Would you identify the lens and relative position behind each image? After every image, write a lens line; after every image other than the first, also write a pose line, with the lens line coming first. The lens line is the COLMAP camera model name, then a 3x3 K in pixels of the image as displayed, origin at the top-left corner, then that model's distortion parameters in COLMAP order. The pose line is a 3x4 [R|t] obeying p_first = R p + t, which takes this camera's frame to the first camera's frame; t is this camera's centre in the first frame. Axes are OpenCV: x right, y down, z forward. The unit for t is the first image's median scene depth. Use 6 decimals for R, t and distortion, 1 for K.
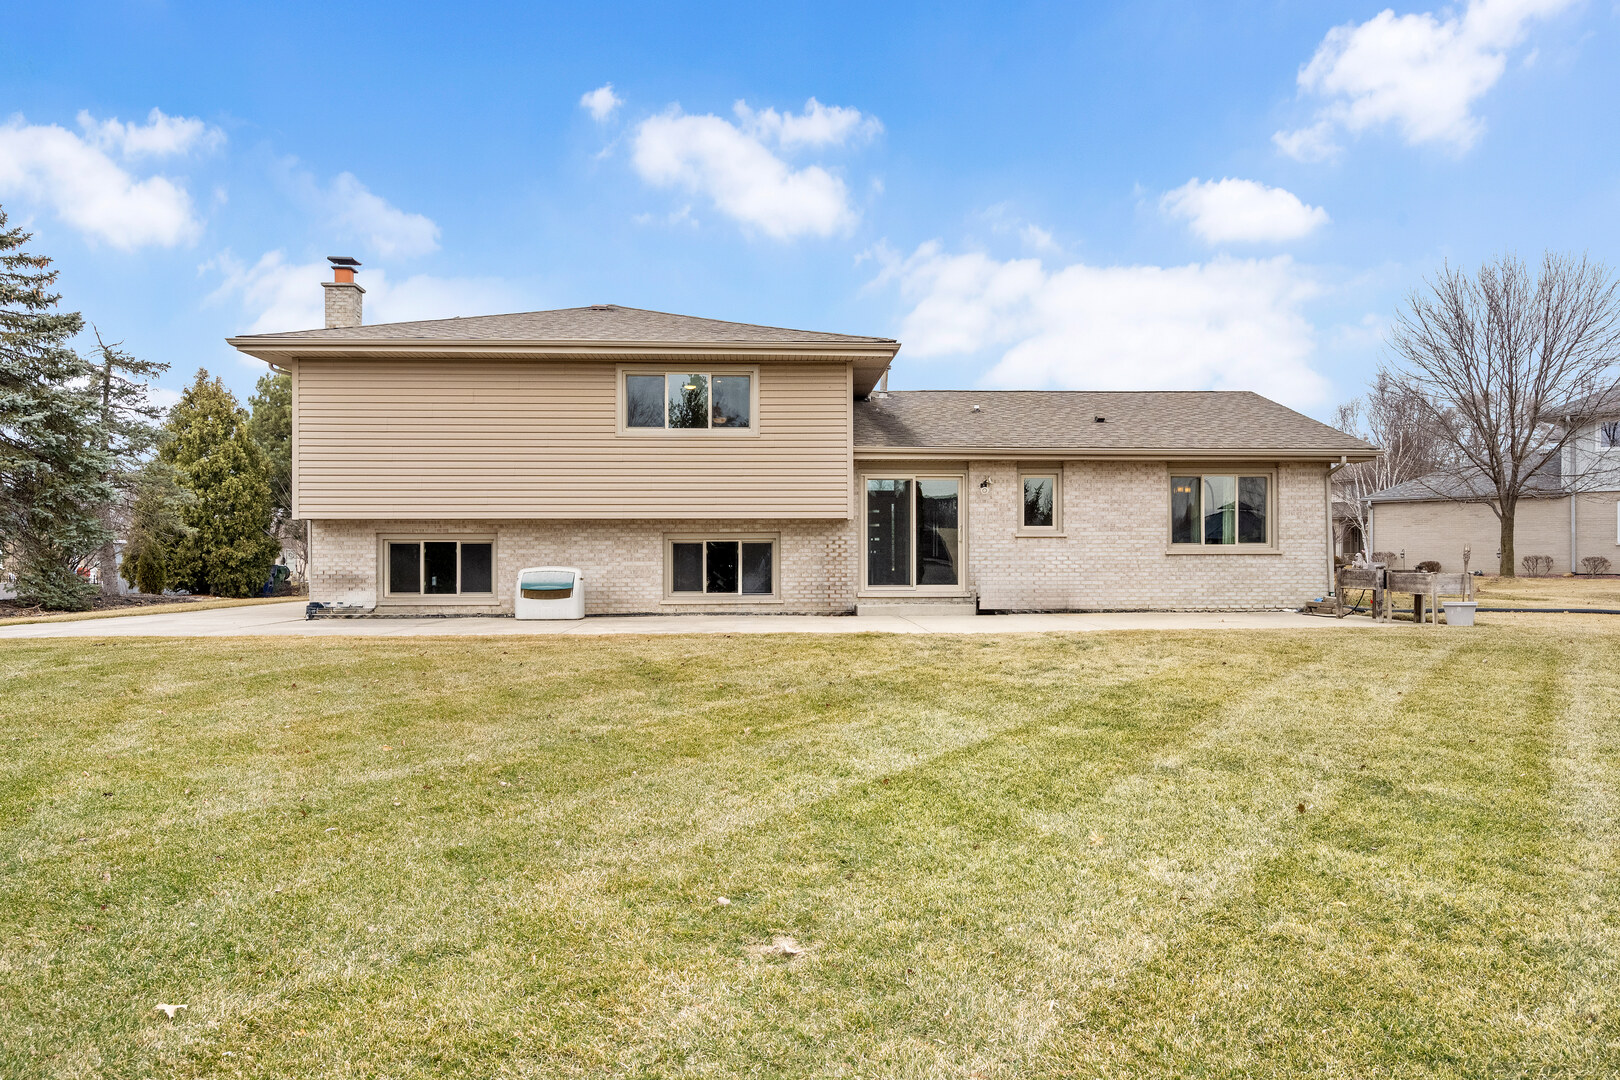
lens RADIAL K [[1077.1, 0, 809.1], [0, 1077.1, 538.4], [0, 0, 1]] dist [0.002618, 0.000141]
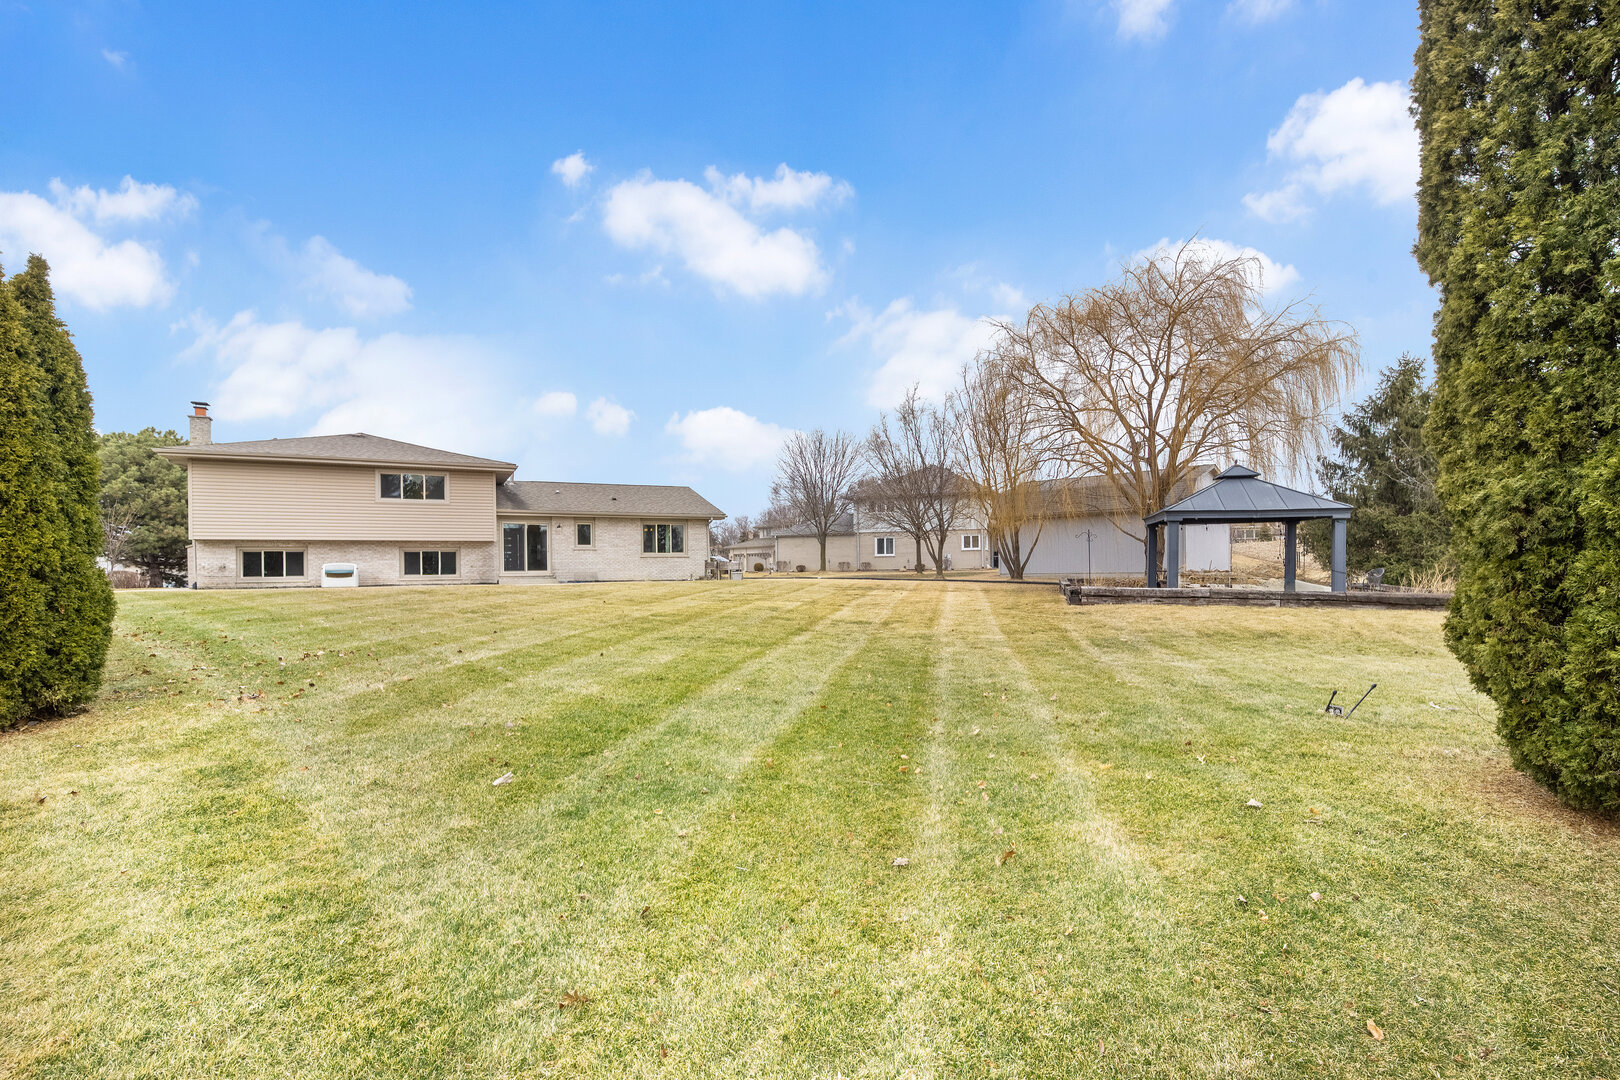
lens RADIAL K [[786.1, 0, 853.8], [0, 786.1, 566.2], [0, 0, 1]] dist [-0.001874, -0.000078]
pose [[0.892455, -0.009410, 0.451039, -0.033735], [0.008643, 0.999956, 0.003761, 0.034691], [-0.451054, 0.000542, 0.892496, -0.803099]]
